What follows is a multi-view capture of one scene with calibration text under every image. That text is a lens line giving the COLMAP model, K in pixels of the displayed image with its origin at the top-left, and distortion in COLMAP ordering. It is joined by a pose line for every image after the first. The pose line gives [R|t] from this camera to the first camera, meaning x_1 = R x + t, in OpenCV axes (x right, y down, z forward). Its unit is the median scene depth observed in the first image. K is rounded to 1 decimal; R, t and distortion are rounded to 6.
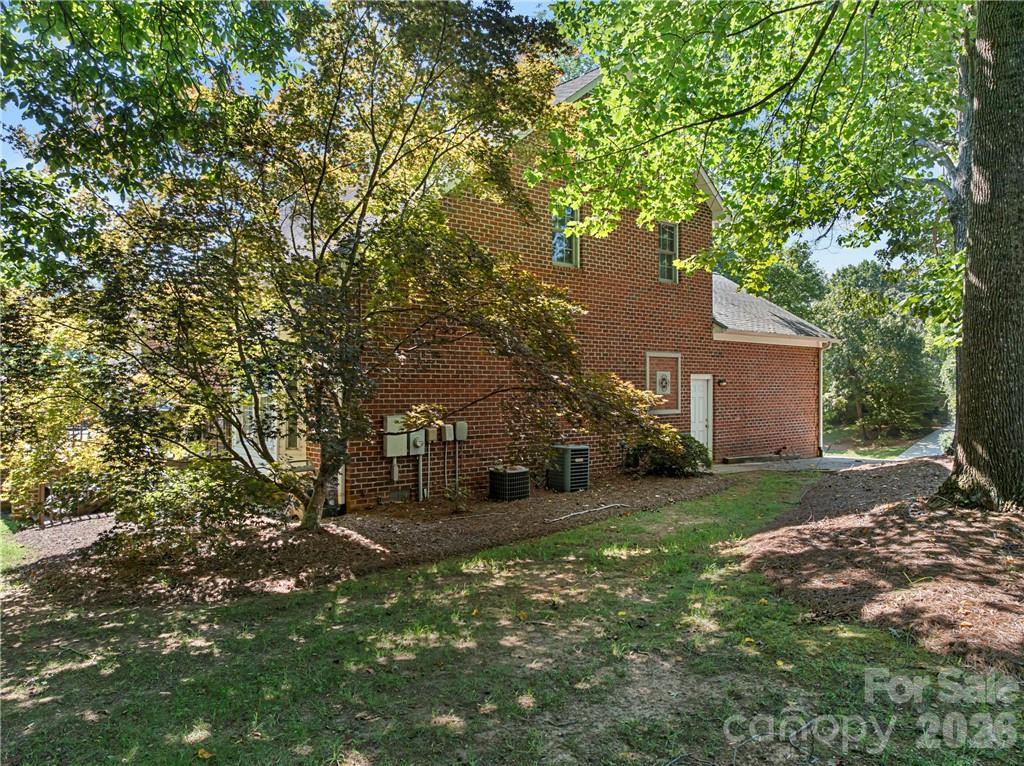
lens RADIAL K [[715.0, 0, 512.0], [0, 715.0, 383.0], [0, 0, 1]] dist [-0.038141, -0.001451]
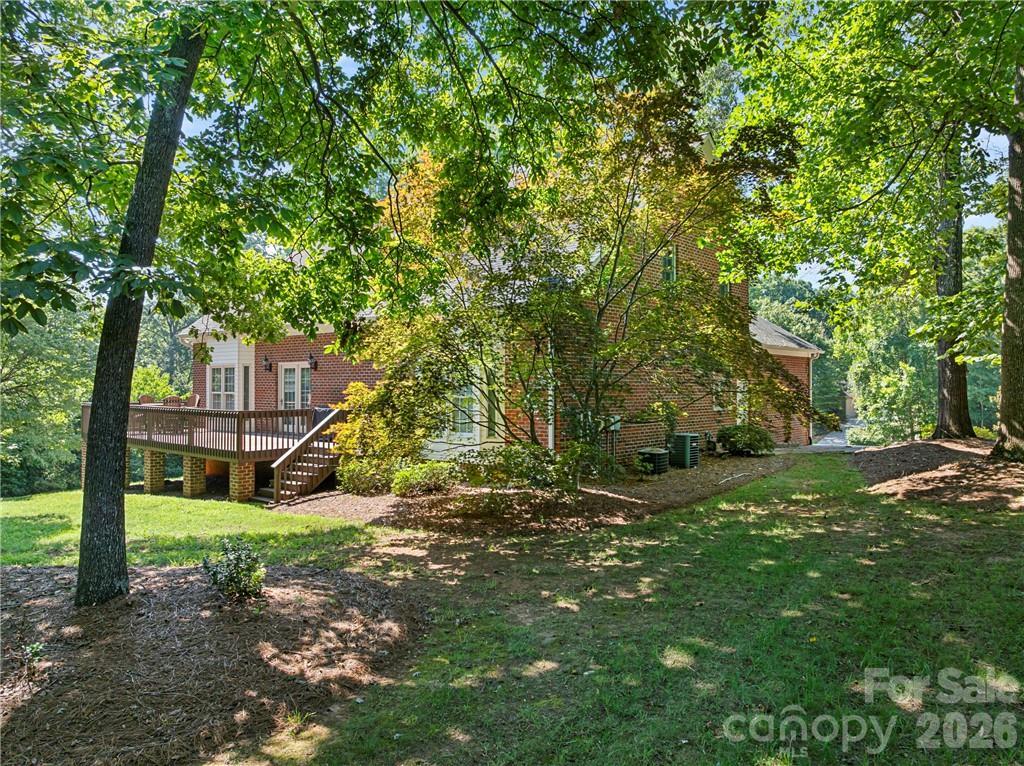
lens RADIAL K [[715.0, 0, 512.0], [0, 715.0, 383.0], [0, 0, 1]] dist [-0.038141, -0.001451]
pose [[0.990463, -0.001636, 0.137768, -0.459884], [0.002033, 0.999994, -0.002745, -0.004149], [-0.137763, 0.002999, 0.990461, -0.297064]]
